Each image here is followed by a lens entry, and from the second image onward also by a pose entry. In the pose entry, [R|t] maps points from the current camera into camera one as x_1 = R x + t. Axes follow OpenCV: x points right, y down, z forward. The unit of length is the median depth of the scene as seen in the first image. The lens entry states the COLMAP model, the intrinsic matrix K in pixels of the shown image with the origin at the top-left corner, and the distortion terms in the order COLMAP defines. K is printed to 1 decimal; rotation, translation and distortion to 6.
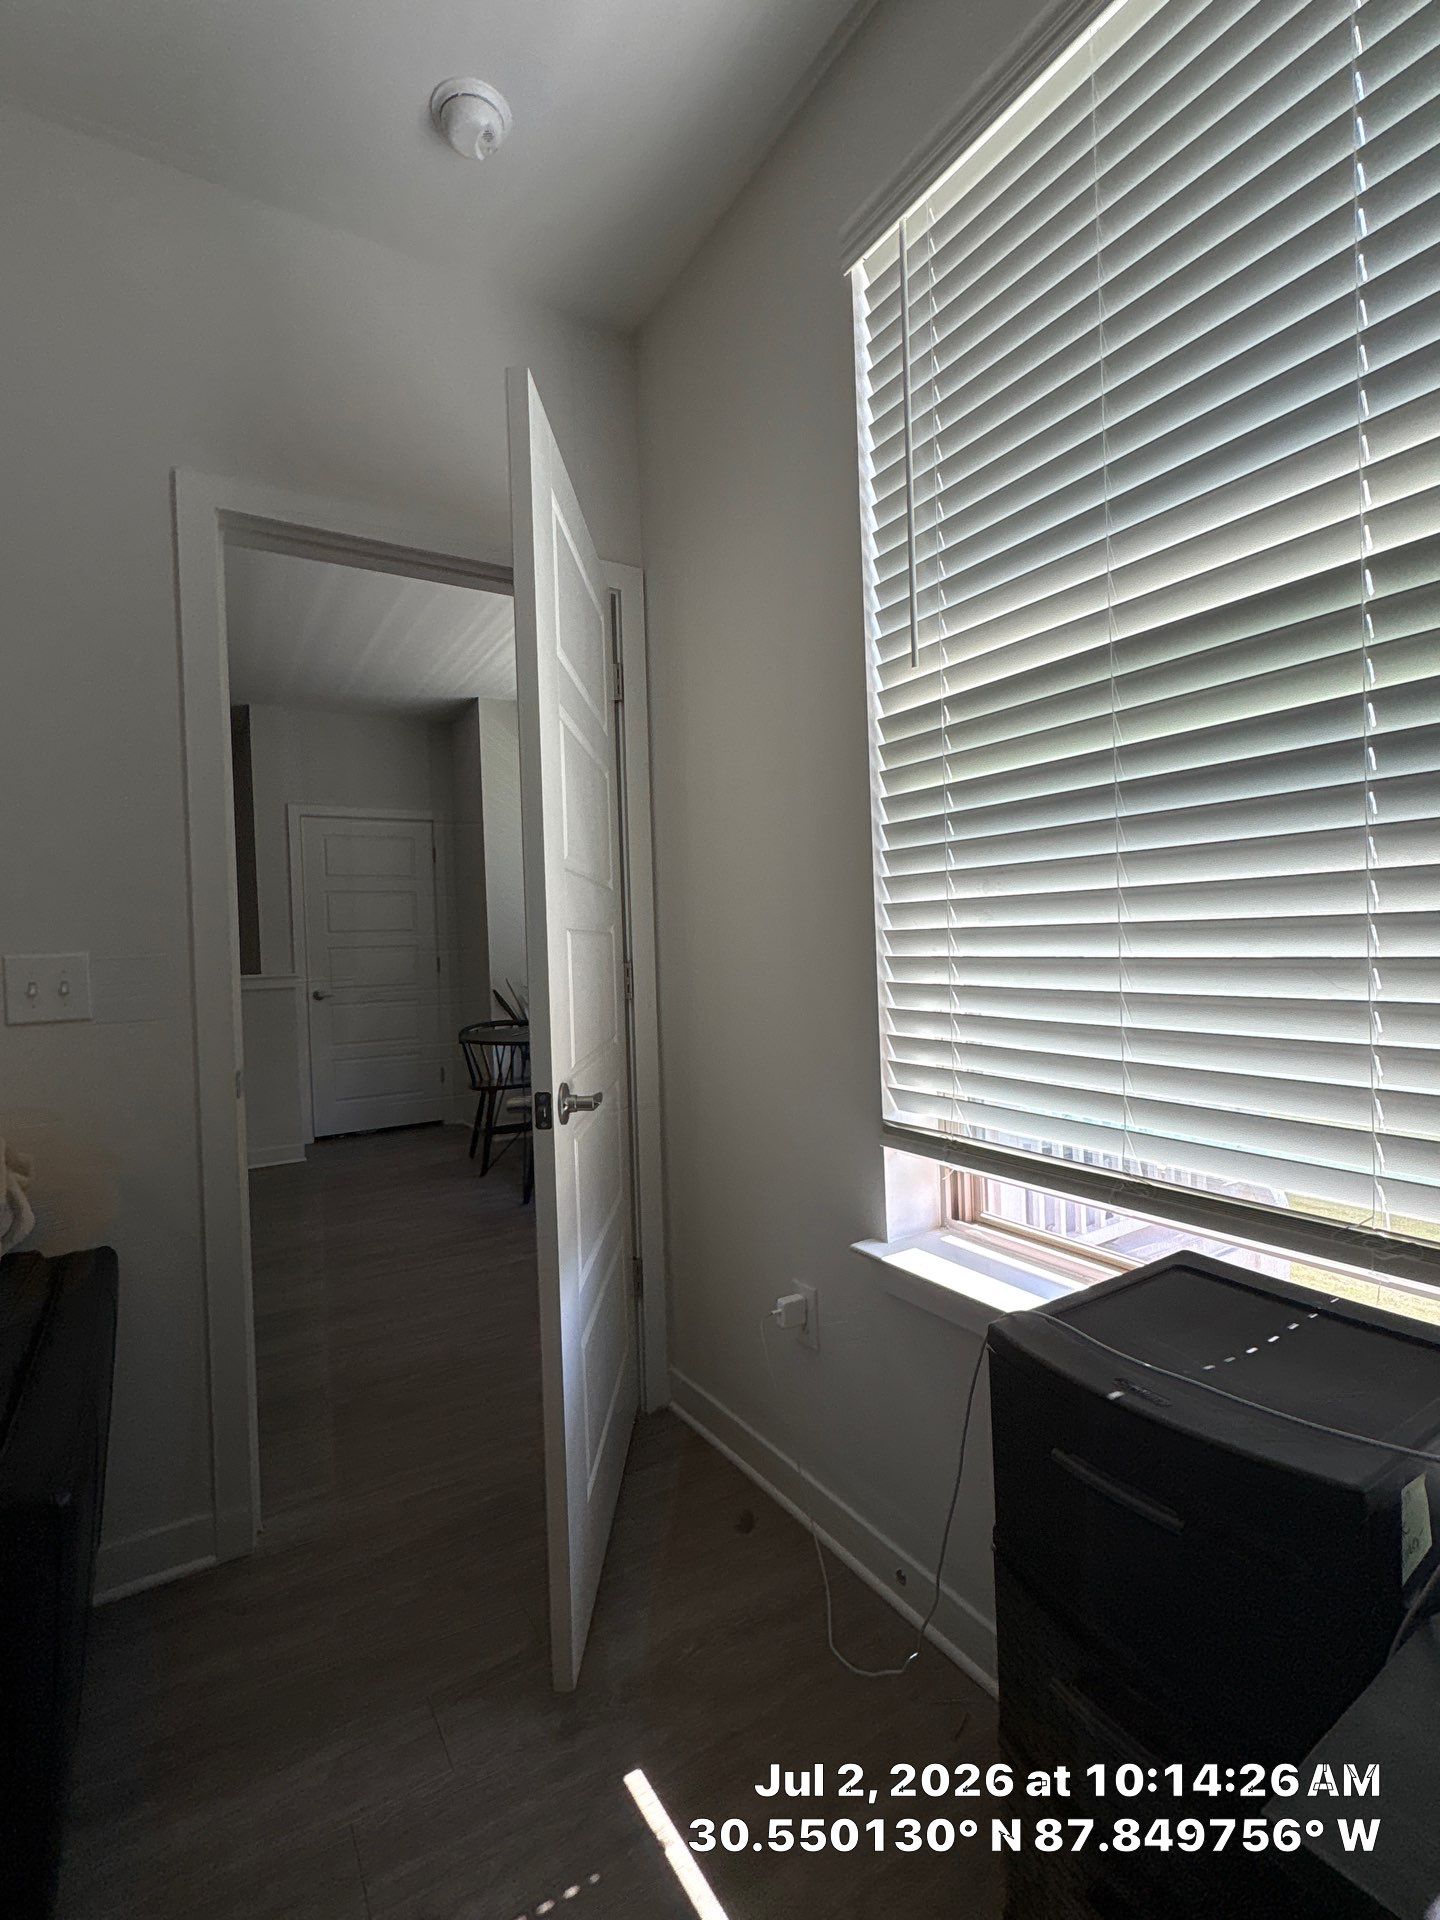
lens RADIAL K [[874.3, 0, 717.3], [0, 874.3, 959.1], [0, 0, 1]] dist [-0.003186, 0.000890]
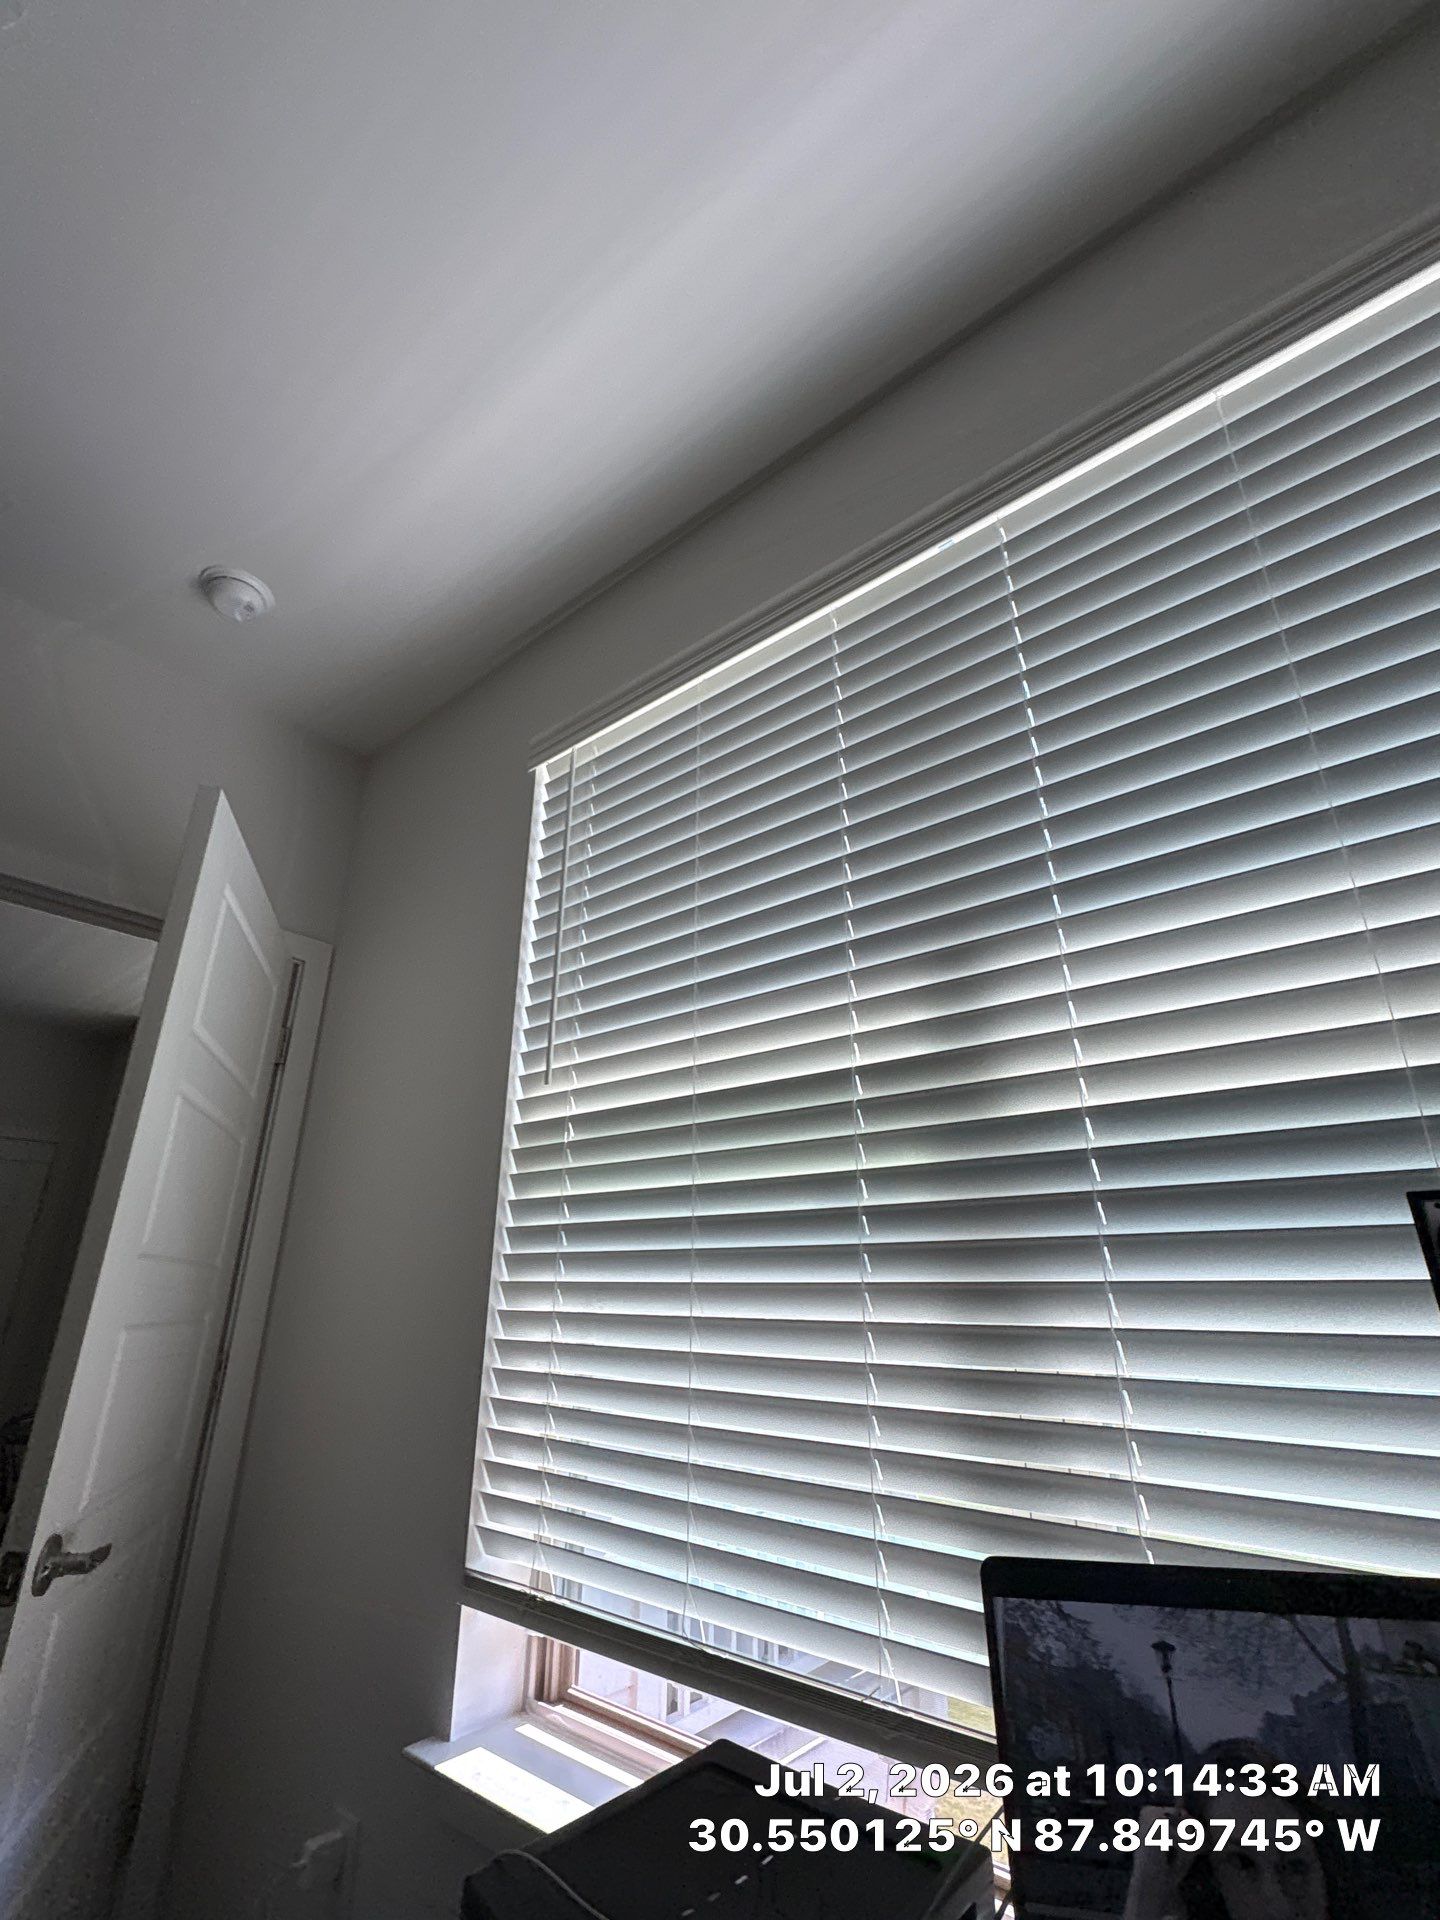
lens RADIAL K [[880.7, 0, 722.8], [0, 880.7, 961.0], [0, 0, 1]] dist [-0.001376, -0.000175]
pose [[0.950062, 0.150649, 0.273289, 0.100227], [-0.035761, 0.922546, -0.384227, -0.053996], [-0.310005, 0.355267, 0.881863, -0.098380]]
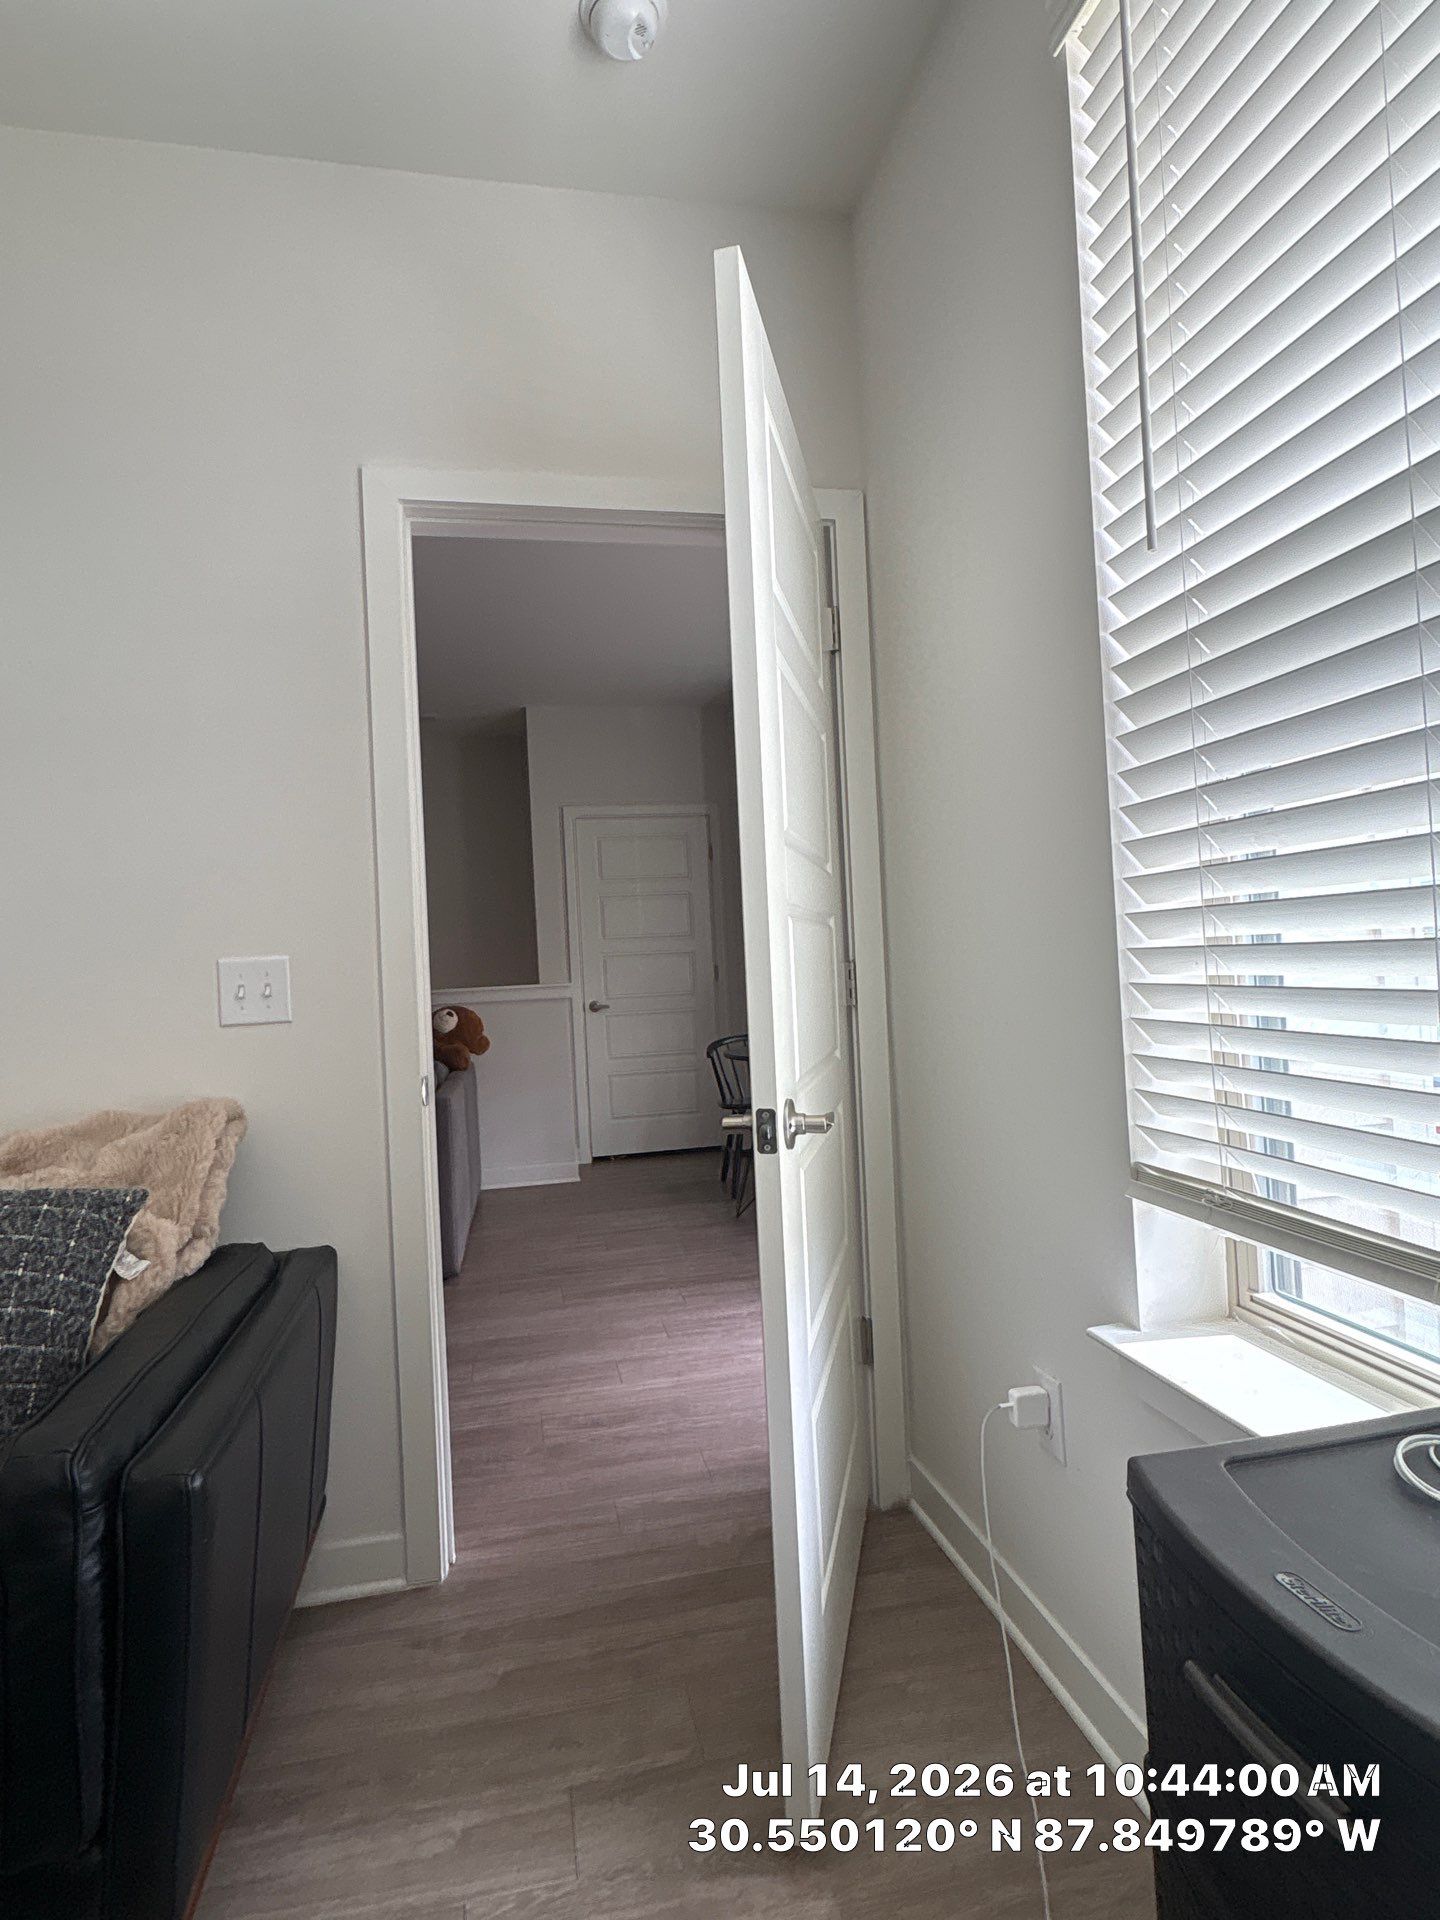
lens RADIAL K [[1007.8, 0, 727.1], [0, 1007.8, 959.7], [0, 0, 1]] dist [-0.000869, -0.000477]
pose [[0.940223, -0.012368, -0.340336, 0.159917], [0.008655, 0.999885, -0.012423, 0.017796], [0.340450, 0.008735, 0.940222, 0.075715]]
